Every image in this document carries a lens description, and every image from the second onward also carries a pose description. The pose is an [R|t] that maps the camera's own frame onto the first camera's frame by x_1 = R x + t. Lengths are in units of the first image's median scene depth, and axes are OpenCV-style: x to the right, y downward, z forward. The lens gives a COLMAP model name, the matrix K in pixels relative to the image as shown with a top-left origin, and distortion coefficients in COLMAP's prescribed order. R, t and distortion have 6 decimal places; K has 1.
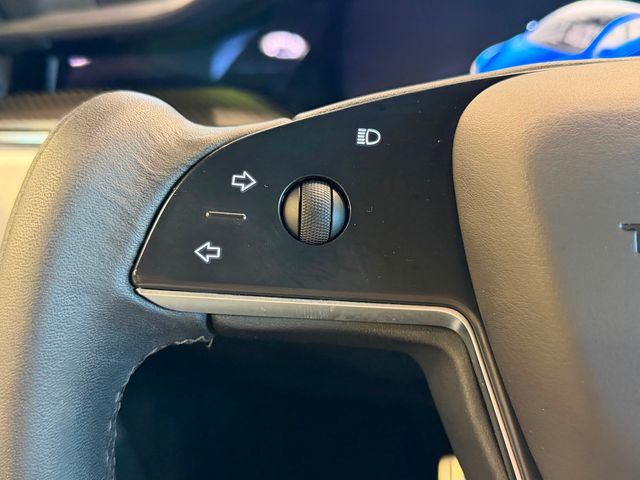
lens RADIAL K [[625.4, 0, 320.0], [0, 625.4, 240.0], [0, 0, 1]] dist [0.002151, -0.017365]
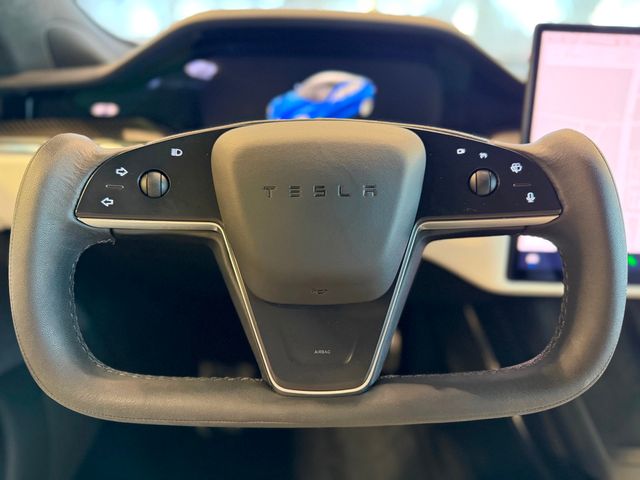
lens RADIAL K [[451.0, 0, 320.0], [0, 451.0, 240.0], [0, 0, 1]] dist [-0.042953, -0.001407]
pose [[0.985313, -0.038303, 0.166409, 0.326511], [0.025993, 0.996804, 0.075535, 0.055662], [-0.168770, -0.070100, 0.983159, -0.820334]]
